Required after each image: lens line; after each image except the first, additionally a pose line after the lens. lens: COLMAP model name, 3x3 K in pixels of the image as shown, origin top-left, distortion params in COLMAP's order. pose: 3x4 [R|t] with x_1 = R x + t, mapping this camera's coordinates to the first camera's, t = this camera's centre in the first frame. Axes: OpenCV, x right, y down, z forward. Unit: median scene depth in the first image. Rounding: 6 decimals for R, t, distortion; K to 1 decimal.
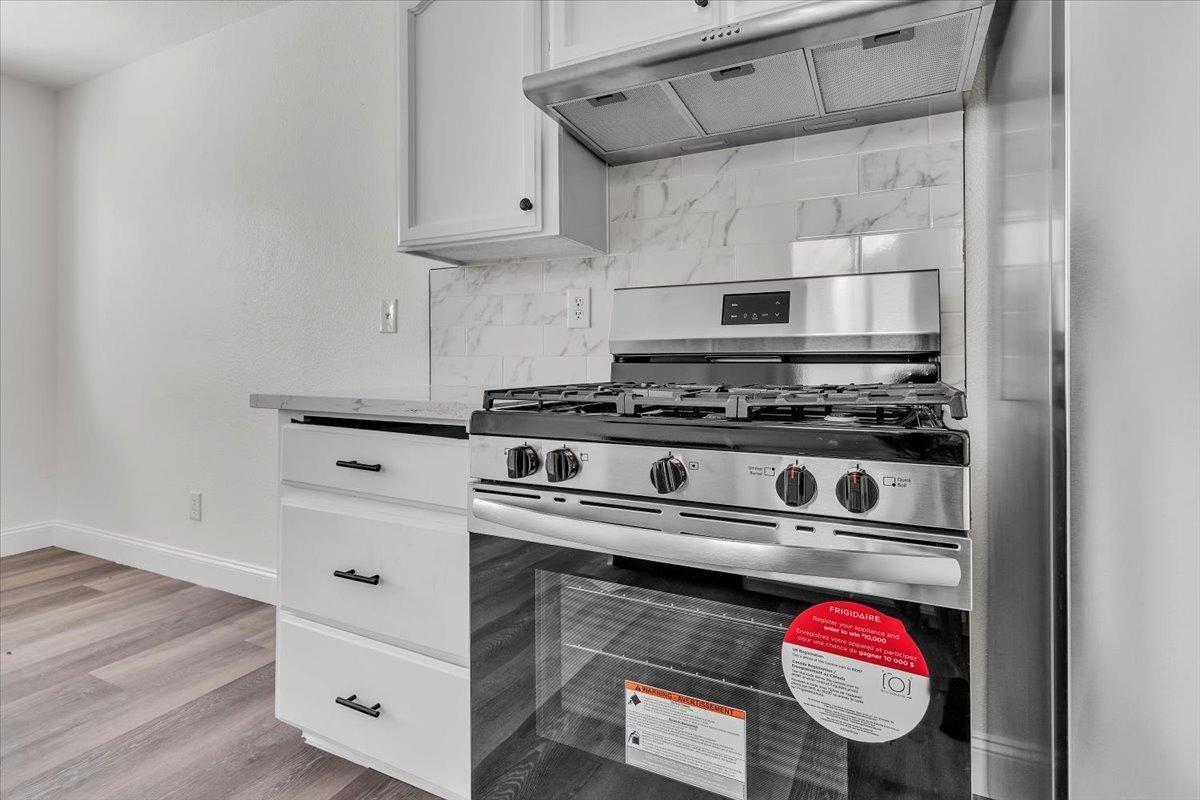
lens RADIAL K [[594.1, 0, 595.8], [0, 594.1, 366.0], [0, 0, 1]] dist [-0.000244, -0.000807]
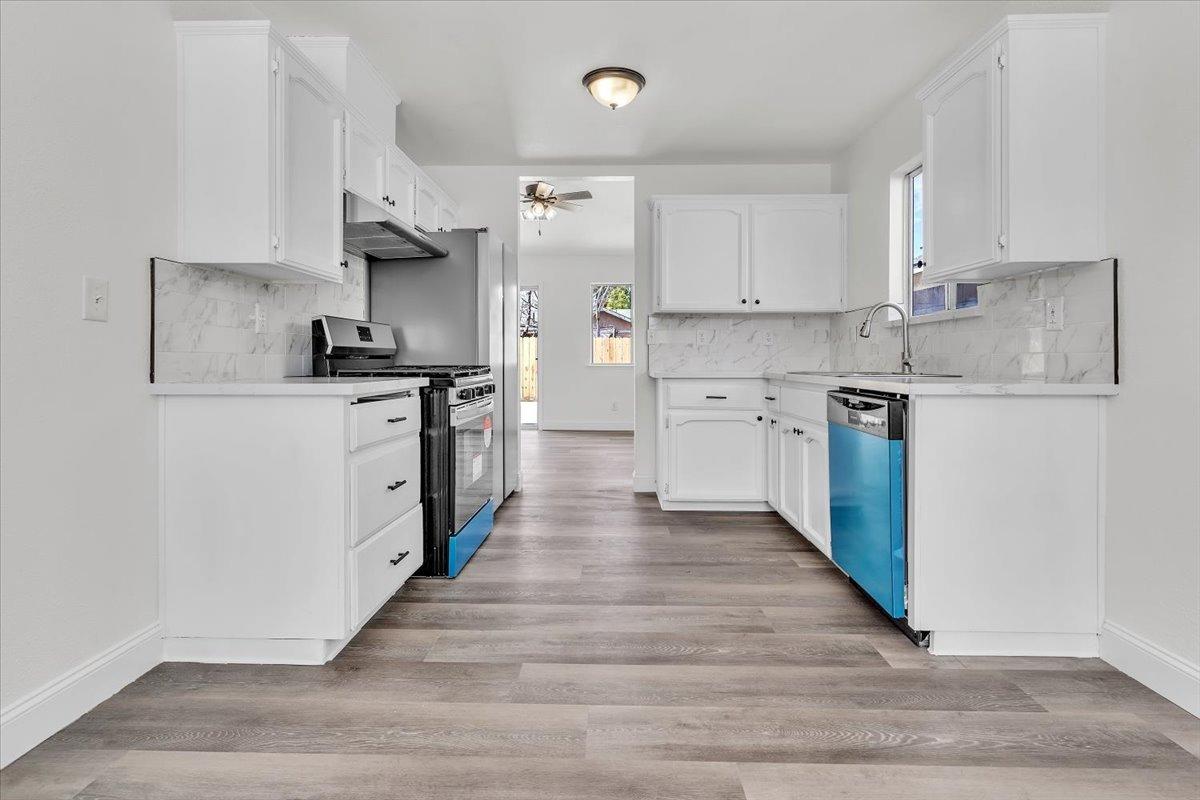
lens RADIAL K [[594.1, 0, 611.6], [0, 594.1, 362.1], [0, 0, 1]] dist [-0.000244, -0.000807]
pose [[-0.427997, -0.006850, 0.903754, -2.027271], [0.000366, 0.999970, 0.007752, -0.010233], [-0.903780, 0.003649, -0.427981, 1.080011]]
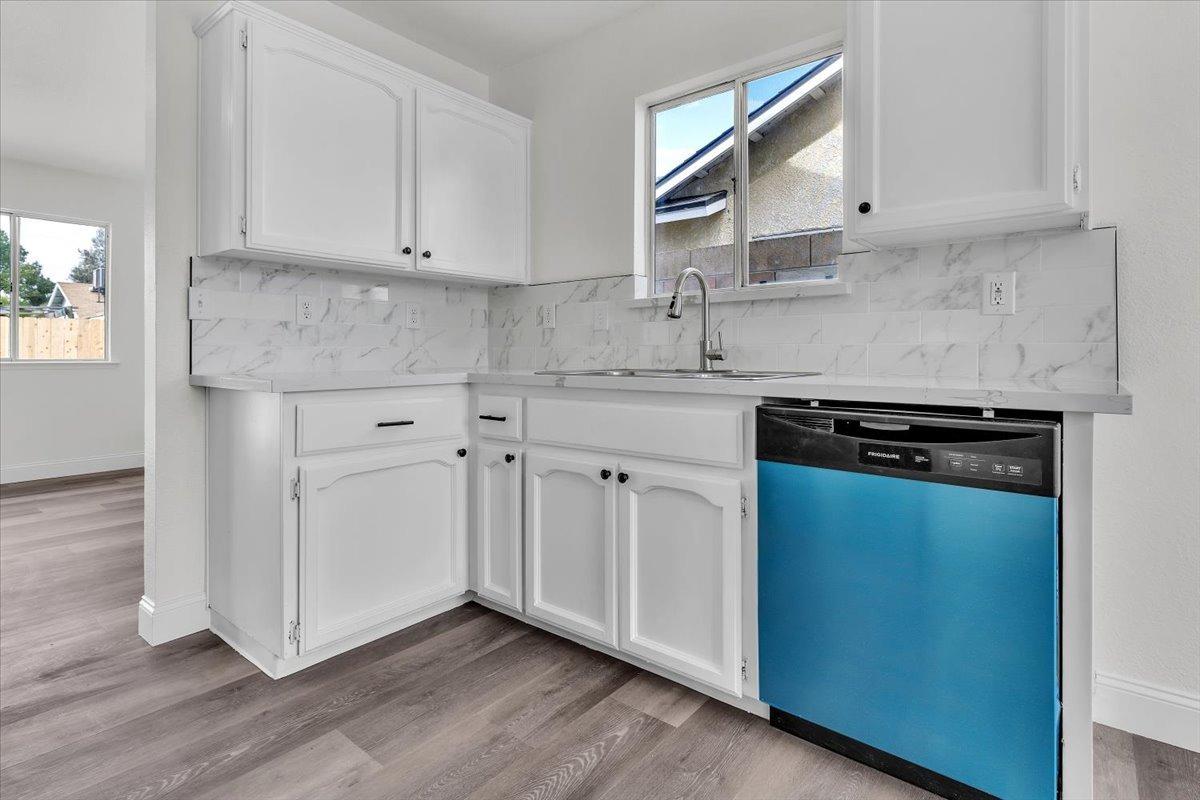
lens RADIAL K [[594.1, 0, 607.9], [0, 594.1, 352.7], [0, 0, 1]] dist [-0.000244, -0.000807]
pose [[-0.972485, -0.003514, 0.232937, -0.631783], [-0.003083, 0.999993, 0.002213, -0.001663], [-0.232943, 0.001434, -0.972489, 0.755954]]
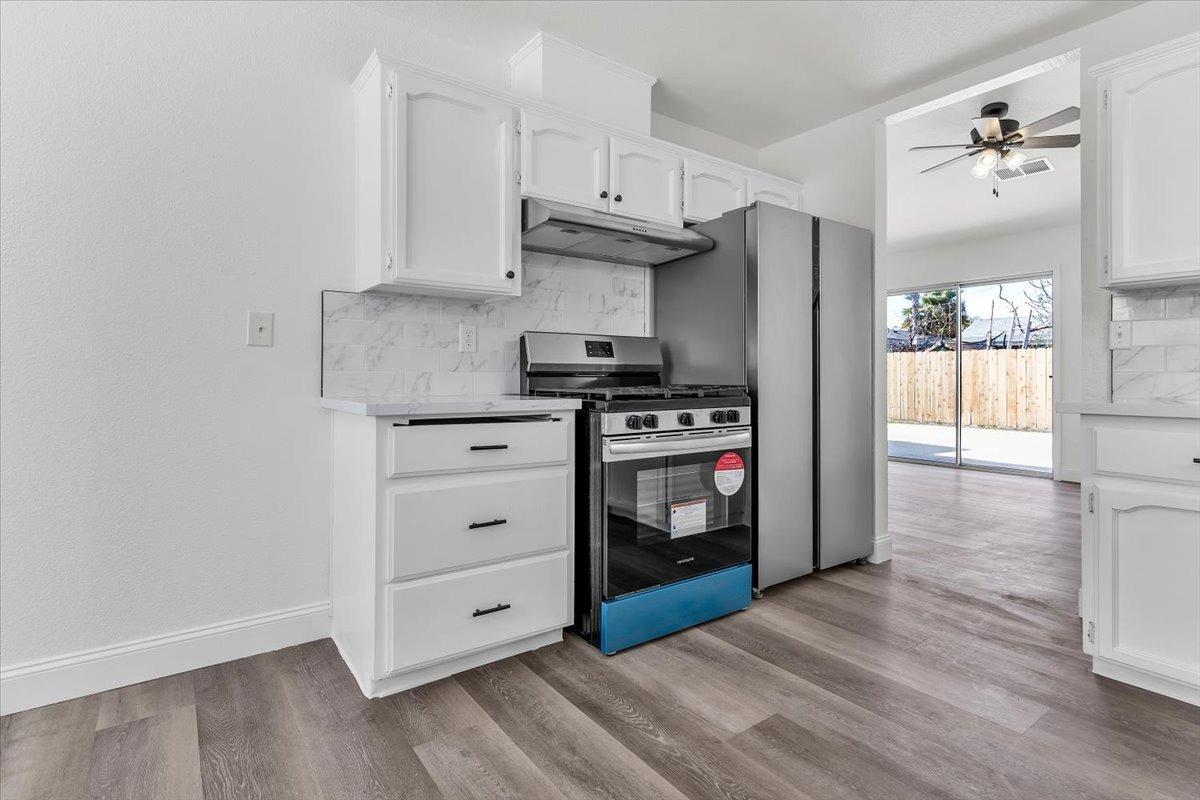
lens RADIAL K [[594.1, 0, 608.0], [0, 594.1, 375.2], [0, 0, 1]] dist [-0.000244, -0.000807]
pose [[0.461891, 0.001307, 0.886936, -1.432258], [0.003271, 0.999990, -0.003177, -0.003662], [-0.886931, 0.004368, 0.461882, 0.055965]]
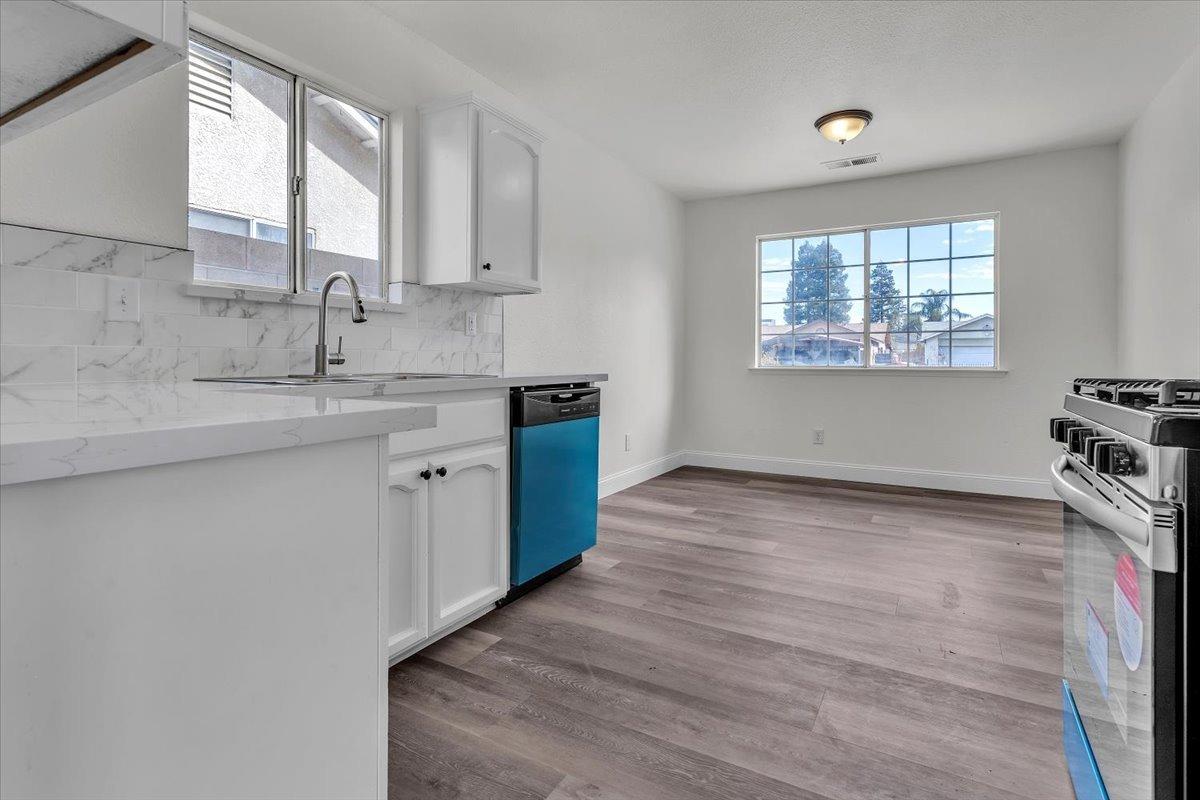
lens RADIAL K [[594.1, 0, 591.7], [0, 594.1, 362.3], [0, 0, 1]] dist [-0.000244, -0.000807]
pose [[-0.083885, 0.001812, -0.996474, 0.937690], [-0.005223, 0.999984, 0.002258, 0.007418], [0.996462, 0.005394, -0.083874, -0.000741]]
